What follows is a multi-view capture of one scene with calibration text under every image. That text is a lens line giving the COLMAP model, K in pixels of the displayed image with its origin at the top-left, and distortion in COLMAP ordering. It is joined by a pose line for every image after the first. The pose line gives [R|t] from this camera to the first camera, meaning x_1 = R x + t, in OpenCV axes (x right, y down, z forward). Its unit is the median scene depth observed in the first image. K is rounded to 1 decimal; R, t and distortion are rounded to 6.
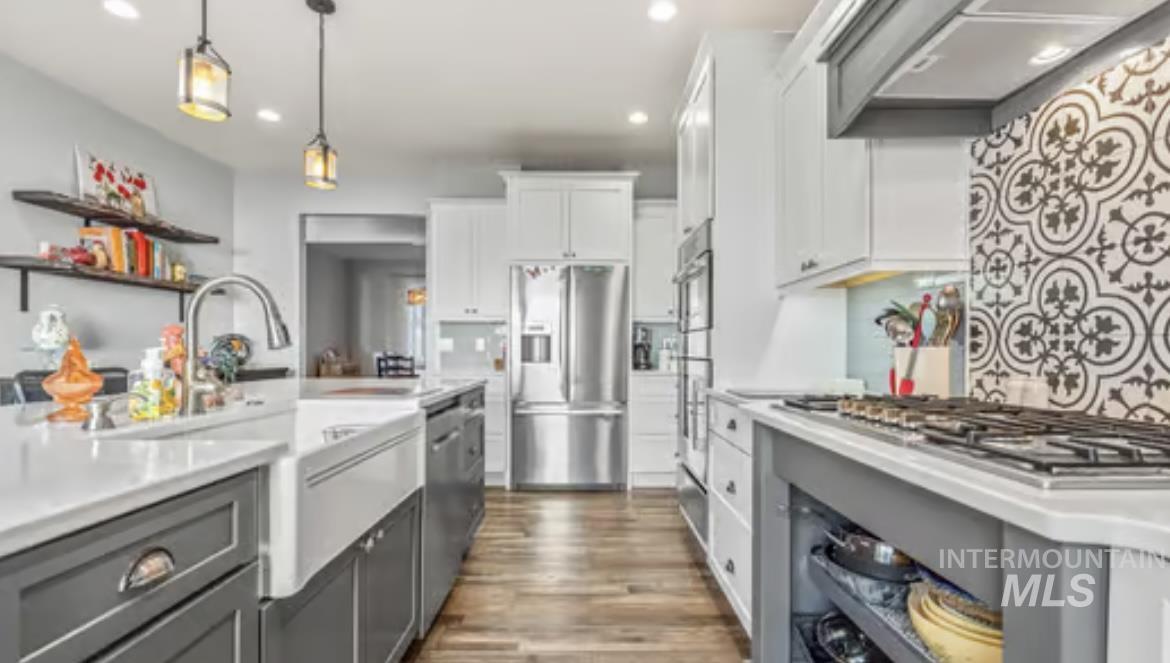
lens RADIAL K [[525.1, 0, 583.3], [0, 525.1, 354.4], [0, 0, 1]] dist [-0.004593, -0.000516]
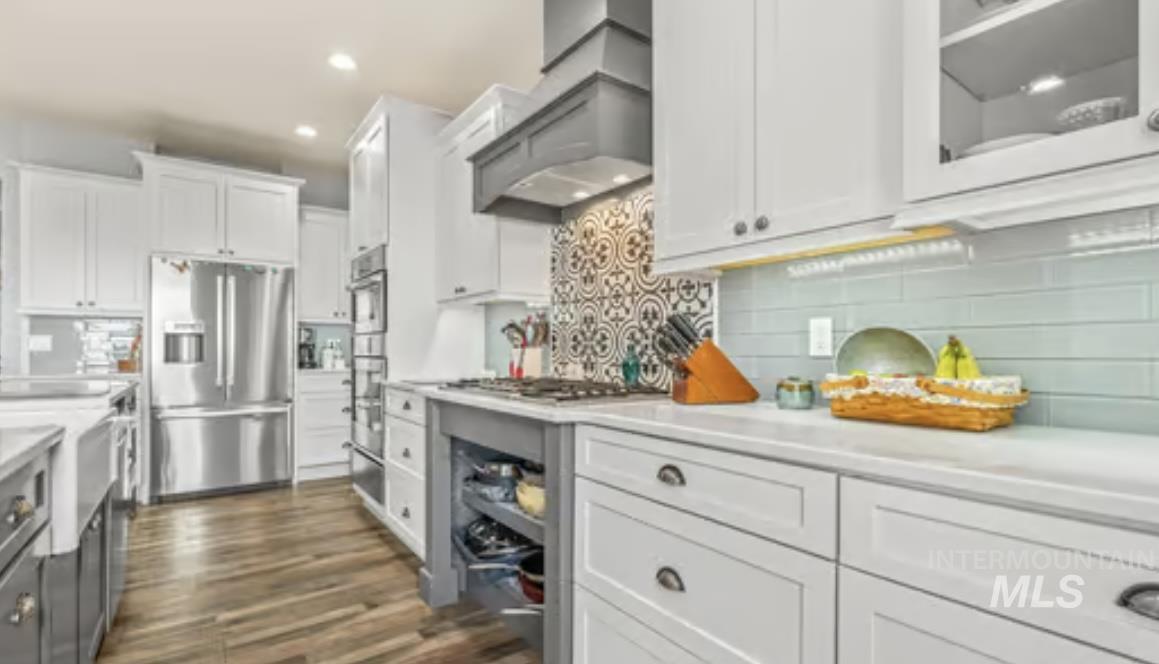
lens RADIAL K [[522.1, 0, 576.6], [0, 522.1, 351.0], [0, 0, 1]] dist [-0.001103, -0.000031]
pose [[0.804445, -0.002771, 0.594020, -0.188636], [0.005634, 0.999980, -0.002965, 0.001431], [-0.594000, 0.005732, 0.804445, -0.388093]]
